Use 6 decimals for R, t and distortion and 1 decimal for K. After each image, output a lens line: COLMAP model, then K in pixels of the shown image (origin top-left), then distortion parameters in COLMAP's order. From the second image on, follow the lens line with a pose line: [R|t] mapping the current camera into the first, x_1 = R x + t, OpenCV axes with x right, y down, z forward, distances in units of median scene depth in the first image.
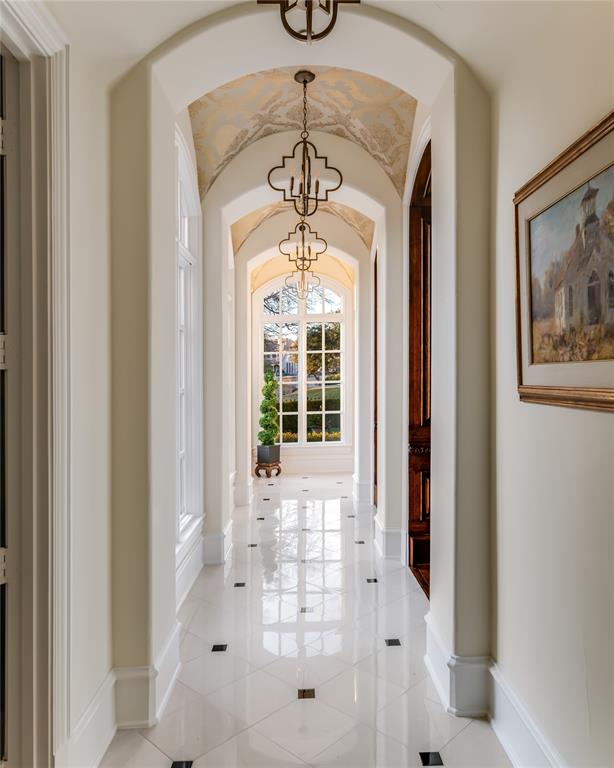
lens RADIAL K [[527.9, 0, 307.8], [0, 527.9, 379.5], [0, 0, 1]] dist [0.004174, -0.003343]
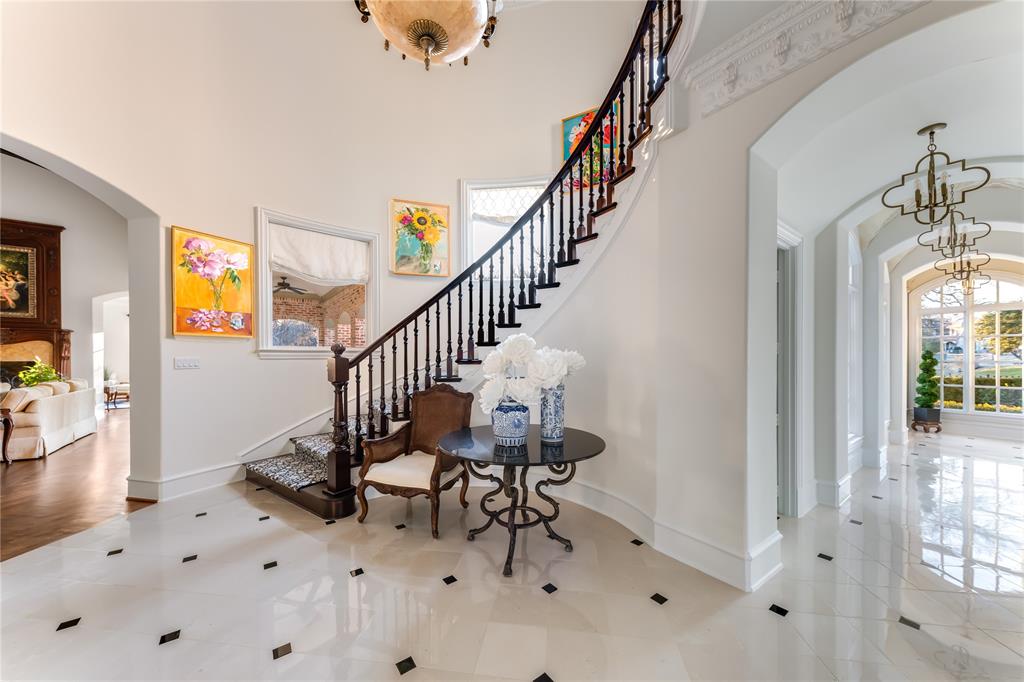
lens RADIAL K [[360.8, 0, 517.5], [0, 360.8, 343.1], [0, 0, 1]] dist [0.001817, 0.000070]
pose [[0.589026, -0.000732, -0.808114, 0.055096], [-0.017379, 0.999757, -0.013573, -0.007675], [0.807927, 0.022039, 0.588870, -0.368760]]
